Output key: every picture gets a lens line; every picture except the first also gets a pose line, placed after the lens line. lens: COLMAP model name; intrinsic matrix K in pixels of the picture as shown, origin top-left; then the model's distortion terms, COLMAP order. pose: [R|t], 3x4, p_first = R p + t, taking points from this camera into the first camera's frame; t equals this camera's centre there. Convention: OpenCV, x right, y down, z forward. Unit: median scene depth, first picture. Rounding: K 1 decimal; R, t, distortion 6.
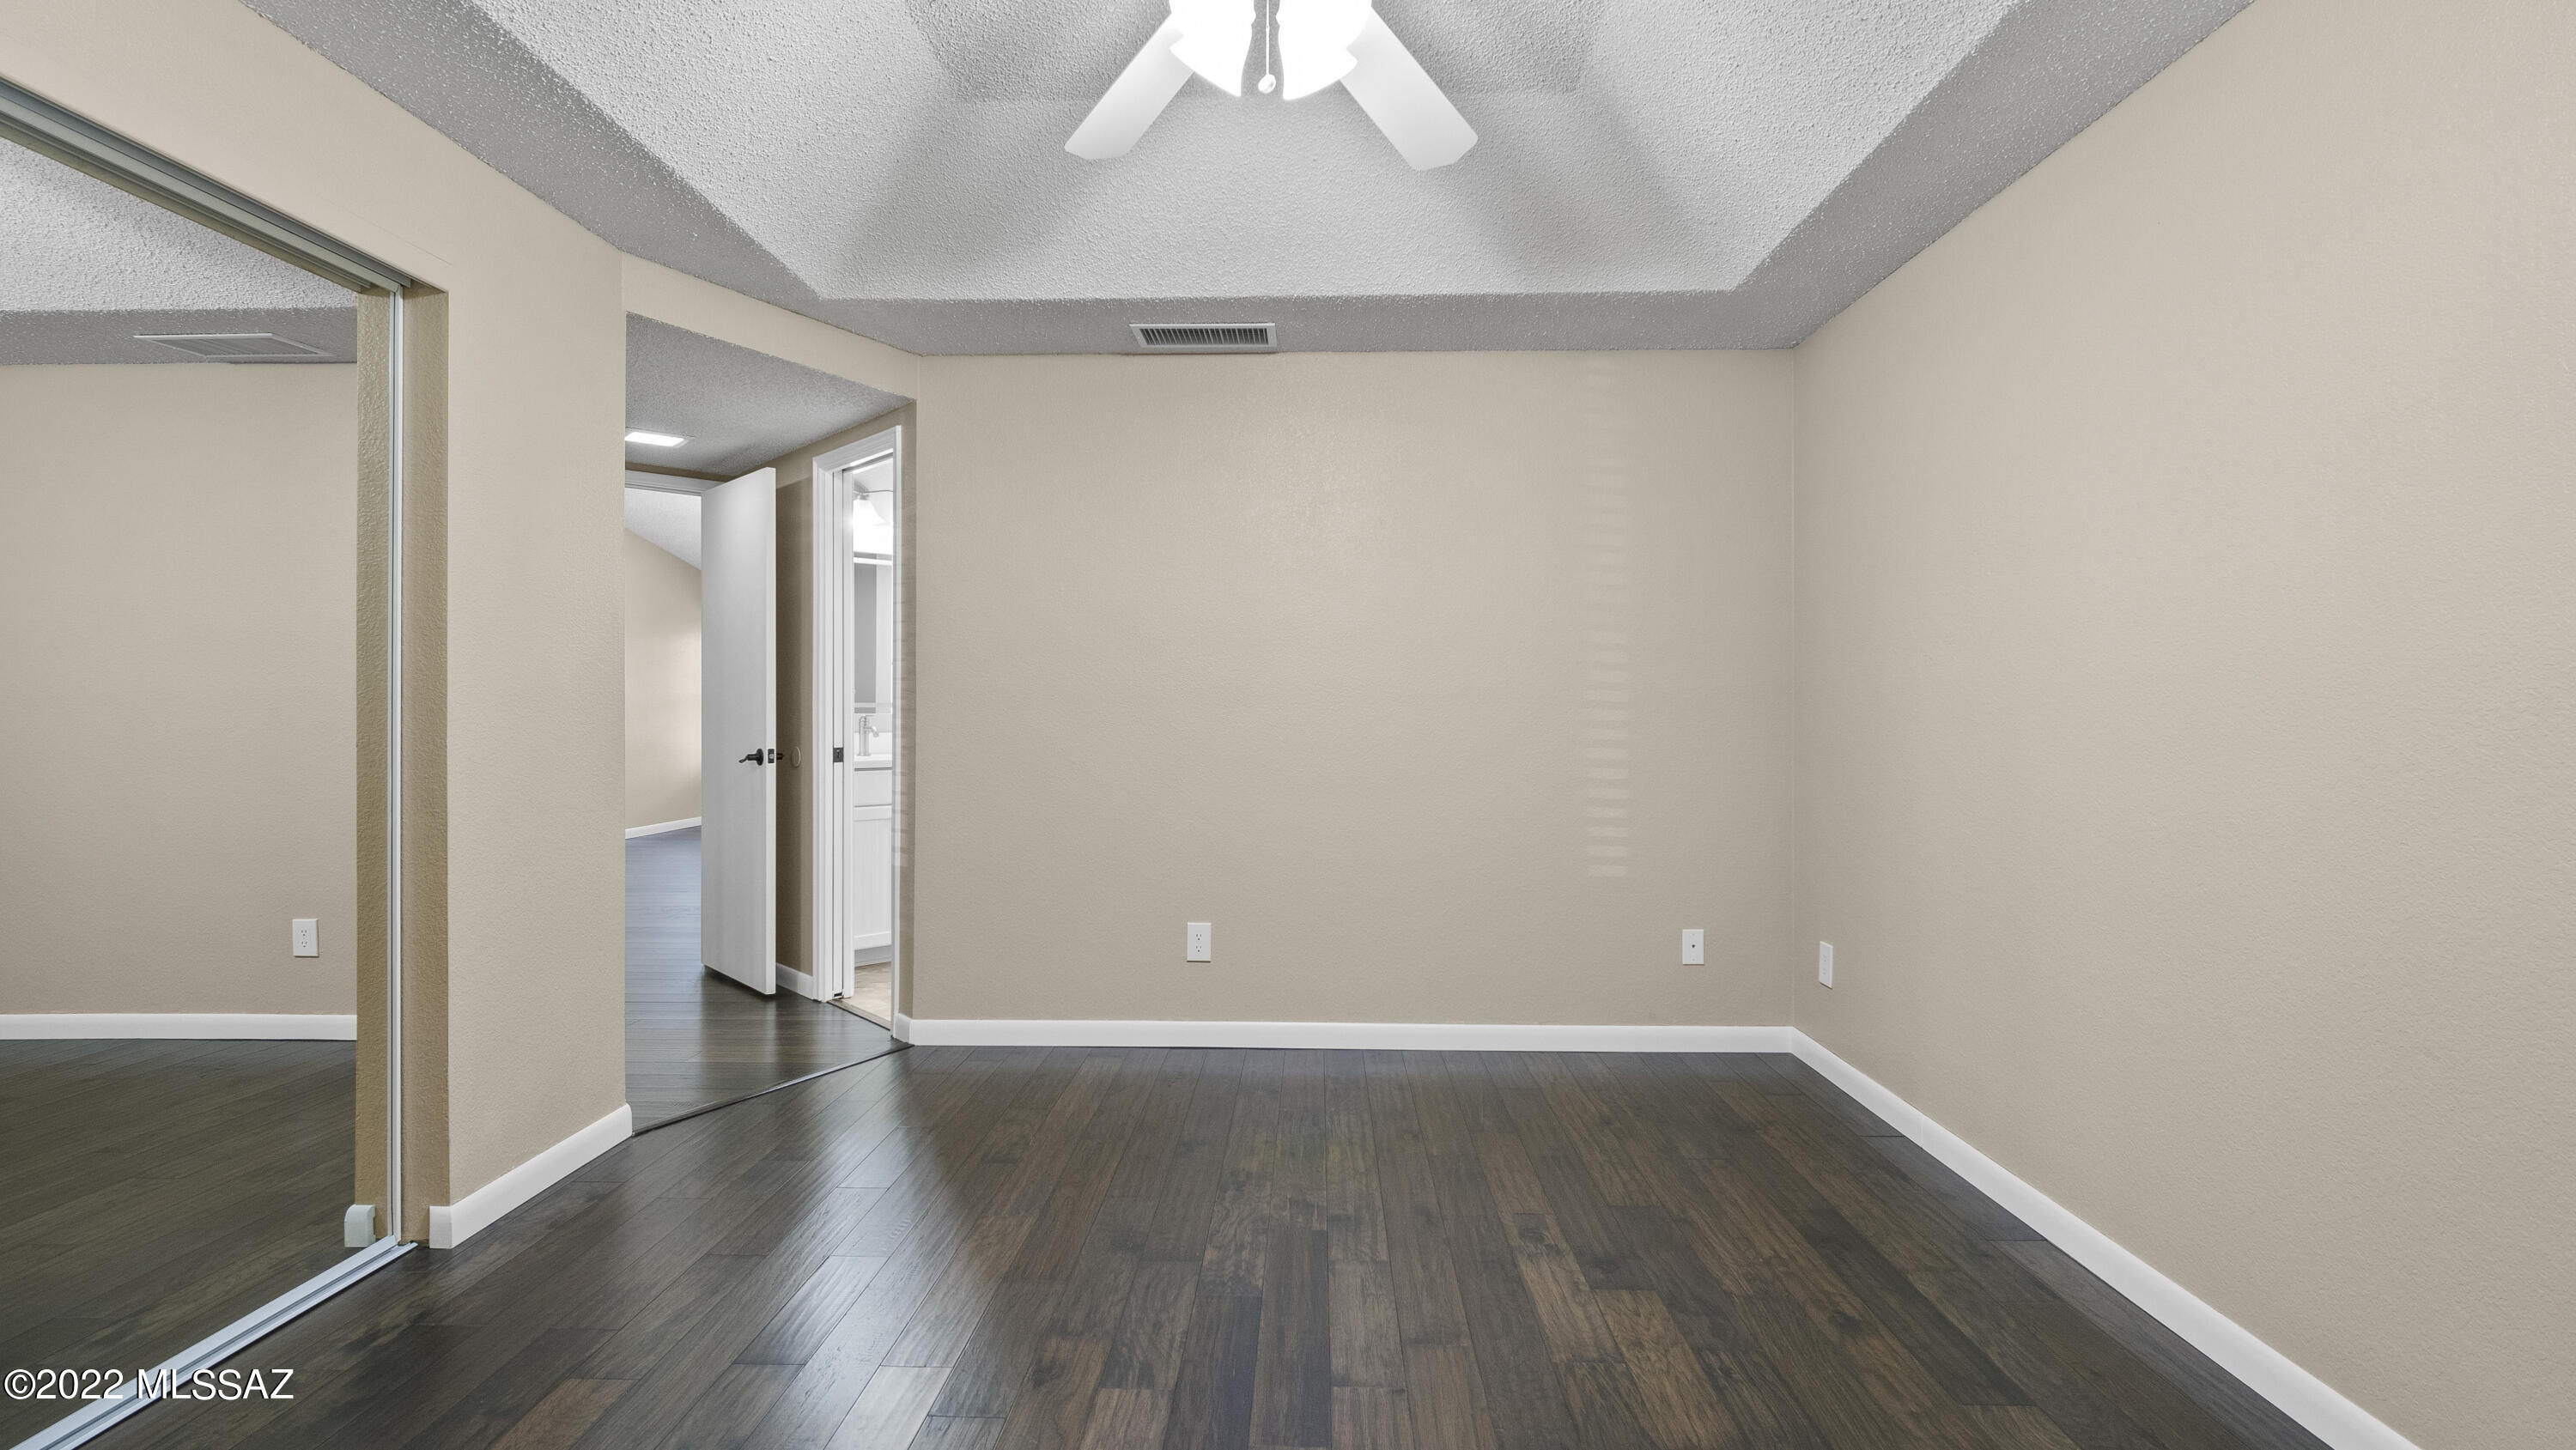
lens RADIAL K [[1202.5, 0, 1279.1], [0, 1202.5, 713.1], [0, 0, 1]] dist [0.007395, -0.007822]
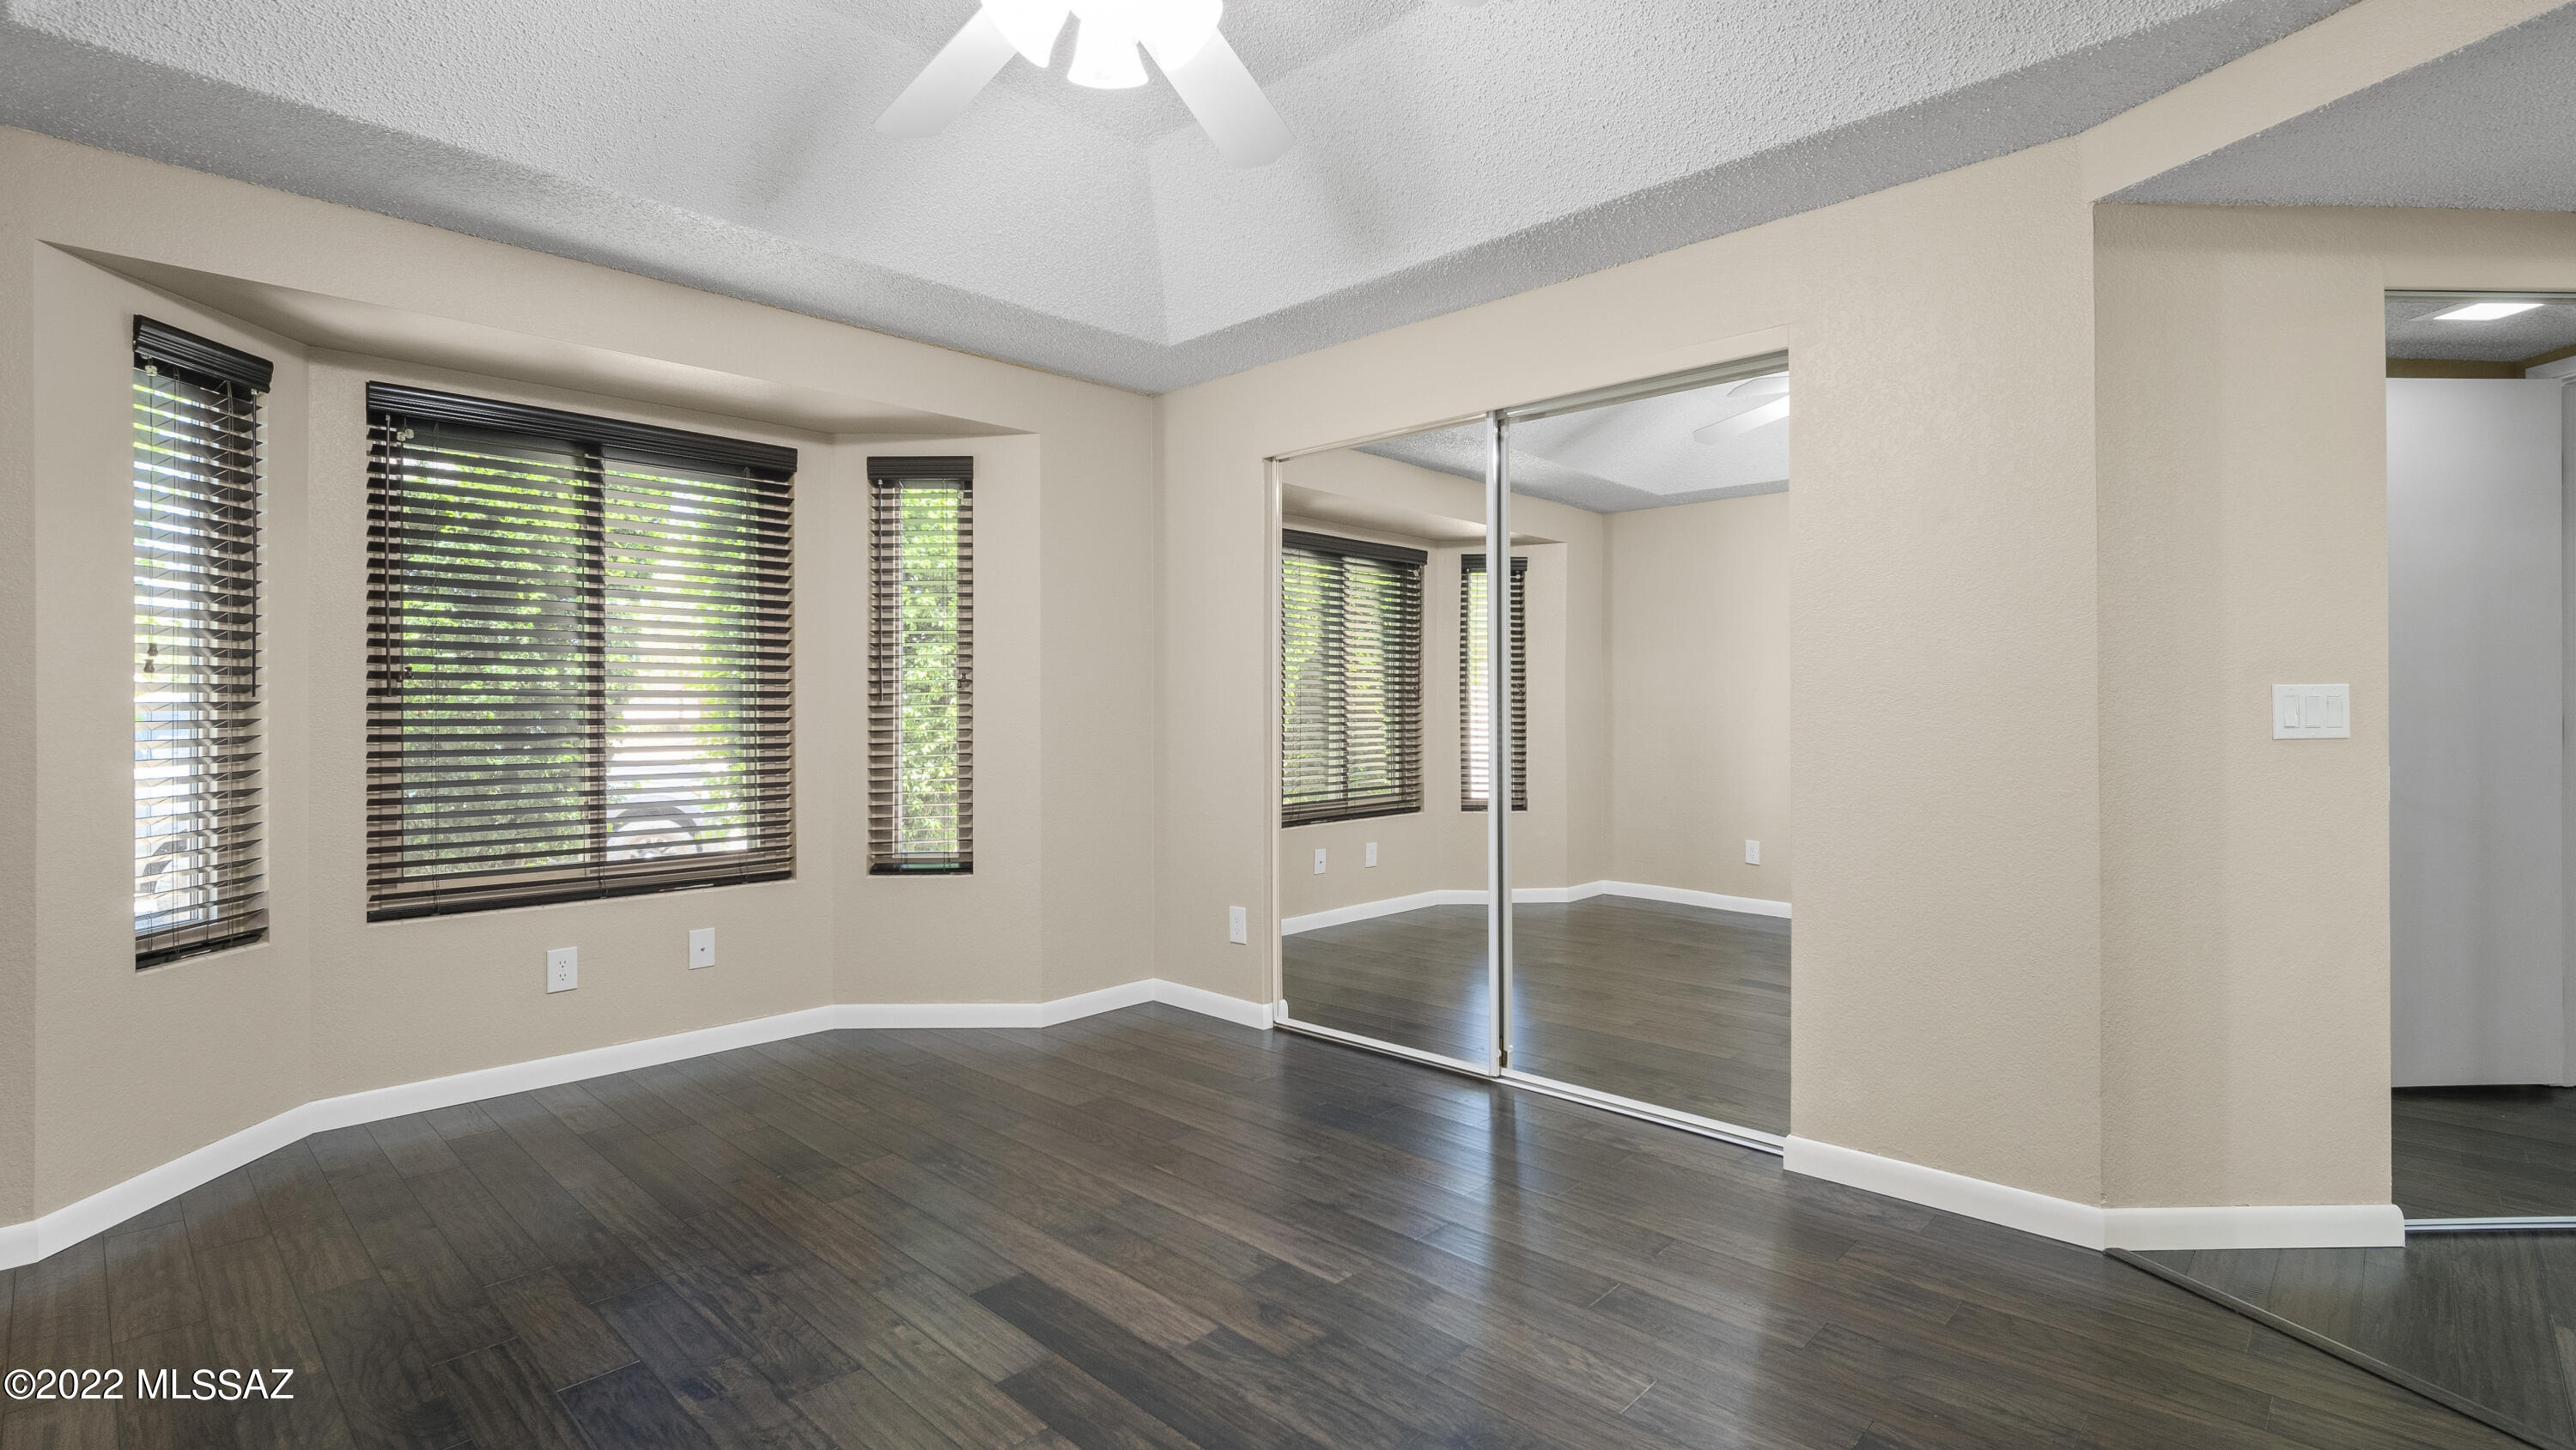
lens RADIAL K [[1202.5, 0, 1298.3], [0, 1202.5, 713.3], [0, 0, 1]] dist [0.007395, -0.007822]
pose [[-0.675736, 0.002084, -0.737141, 0.604237], [-0.002287, 0.999985, 0.004923, -0.002532], [0.737140, 0.005013, -0.675721, 1.776239]]
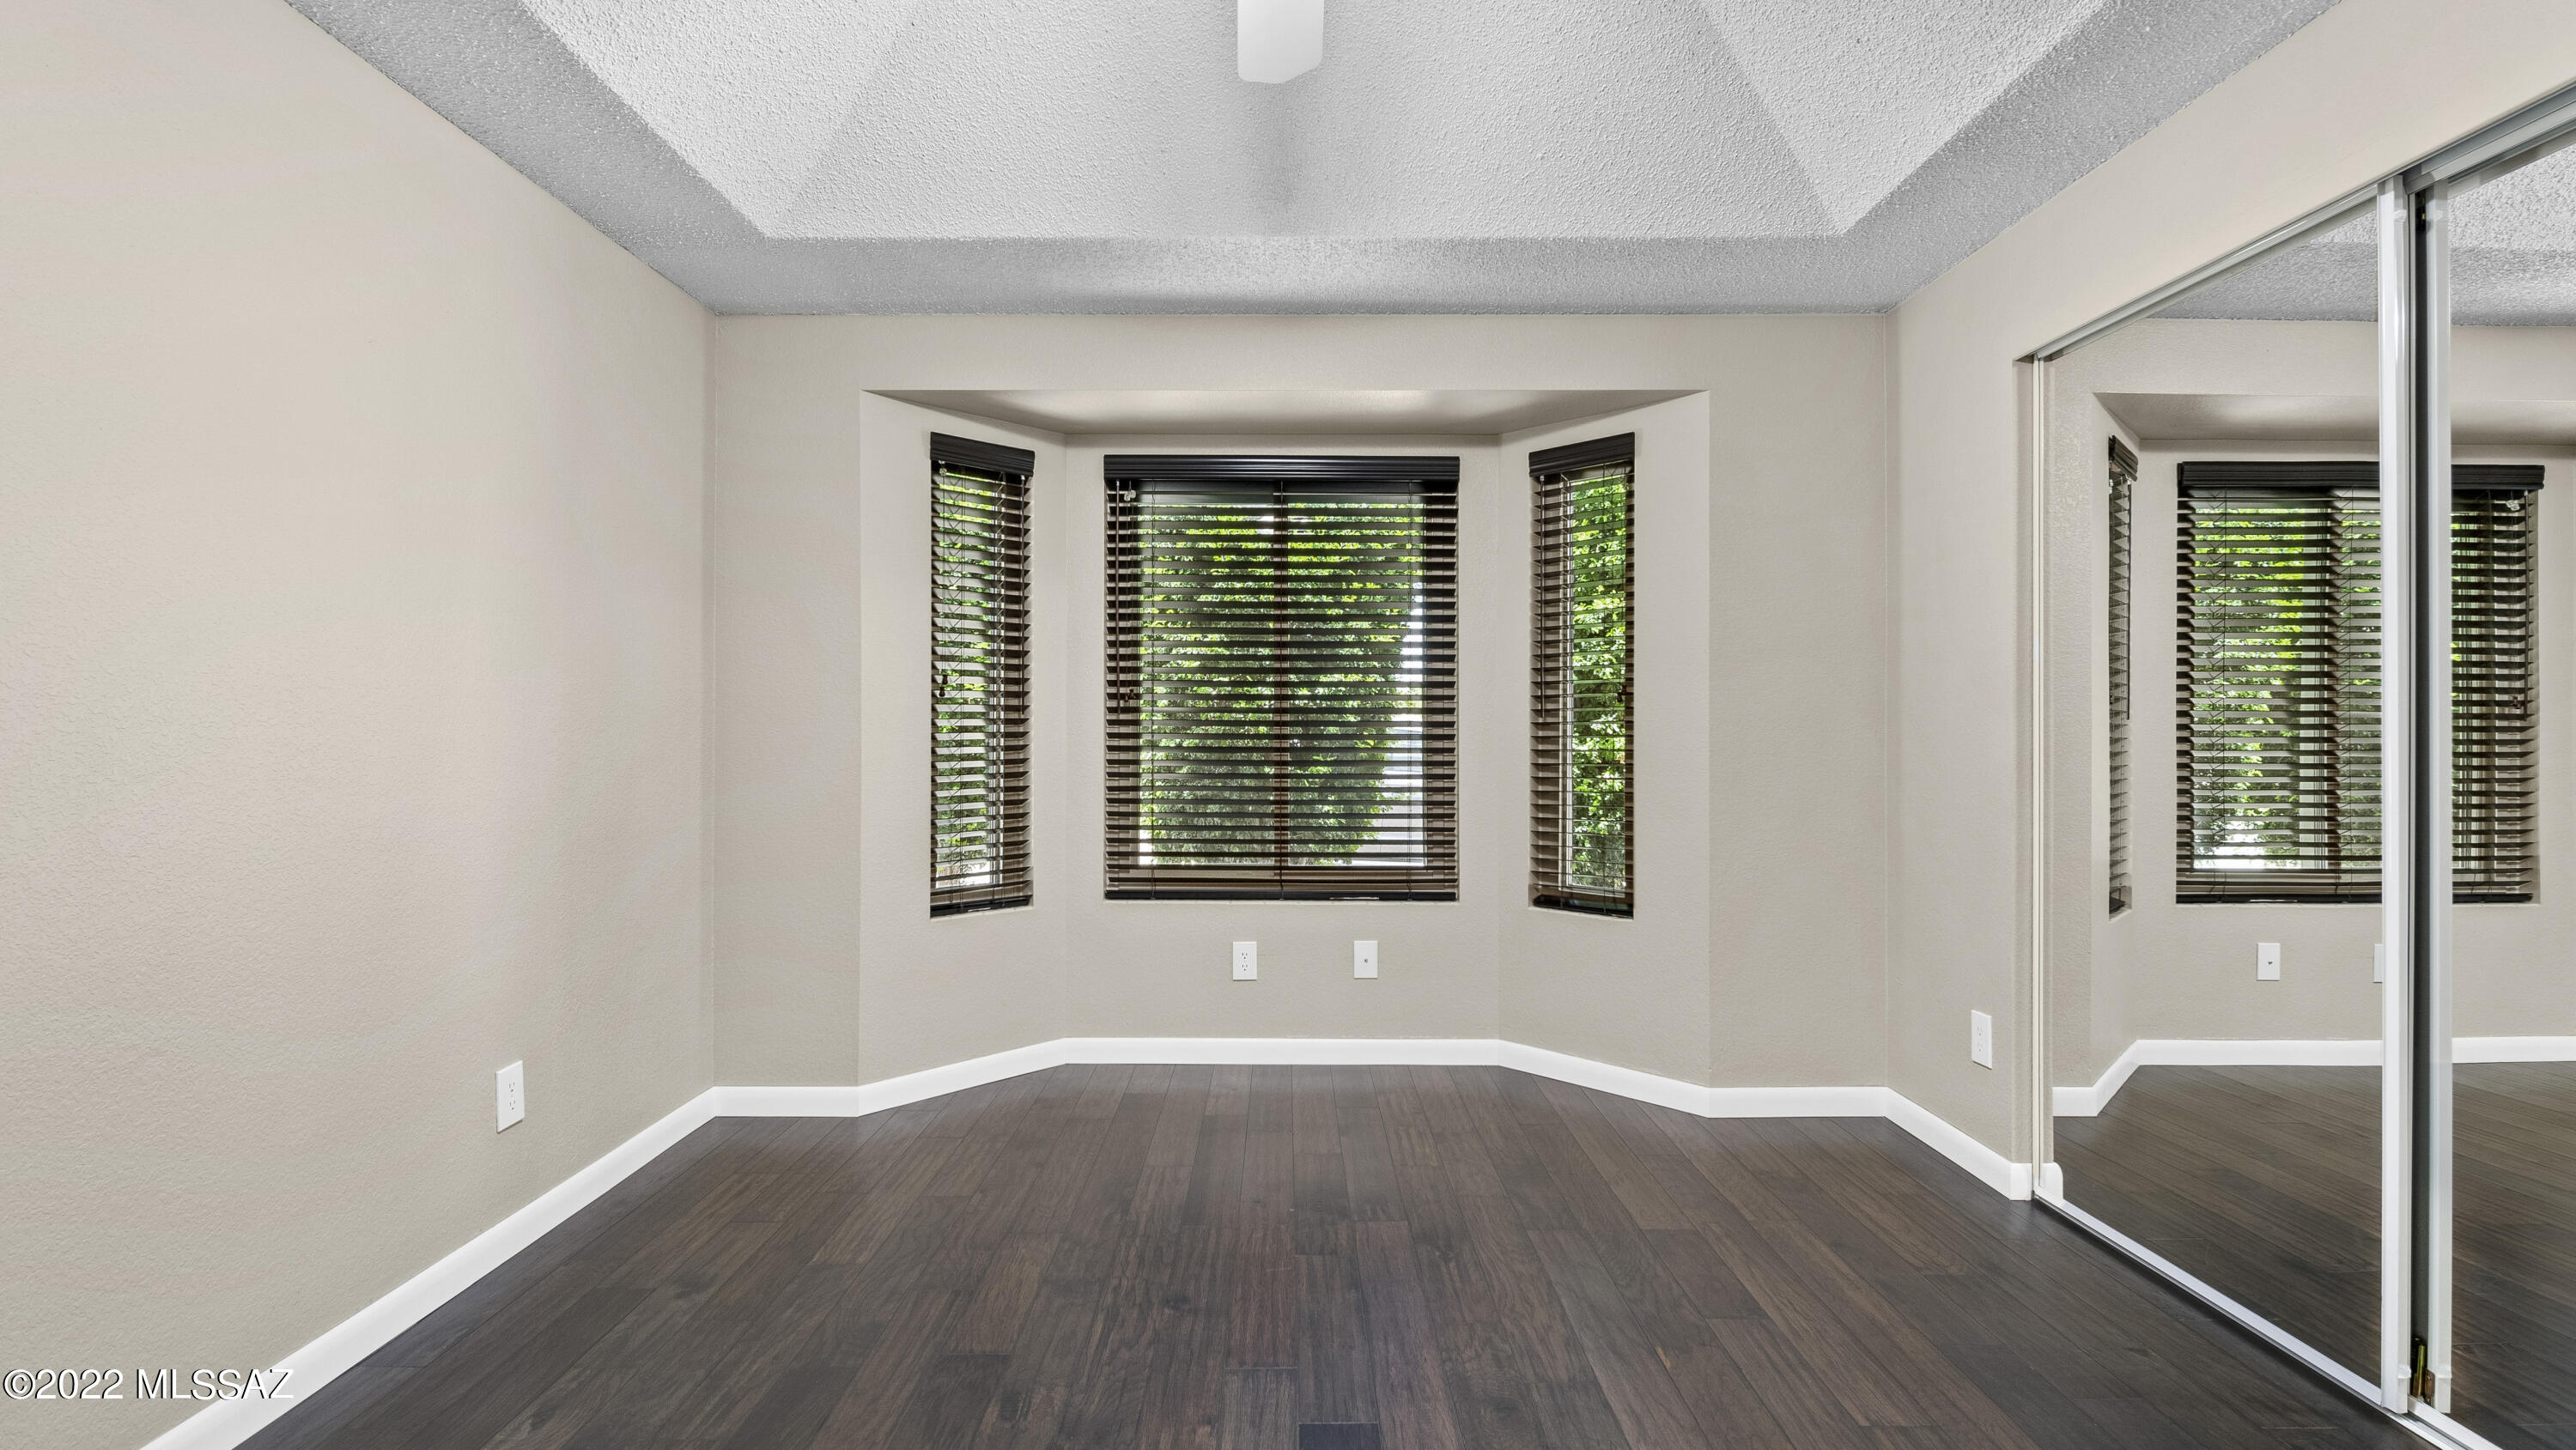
lens RADIAL K [[1202.5, 0, 1243.6], [0, 1202.5, 723.7], [0, 0, 1]] dist [0.007395, -0.007822]
pose [[-0.999912, -0.005659, -0.011963, 0.039662], [-0.005678, 0.999983, 0.001595, -0.002748], [0.011954, 0.001663, -0.999927, 1.734186]]
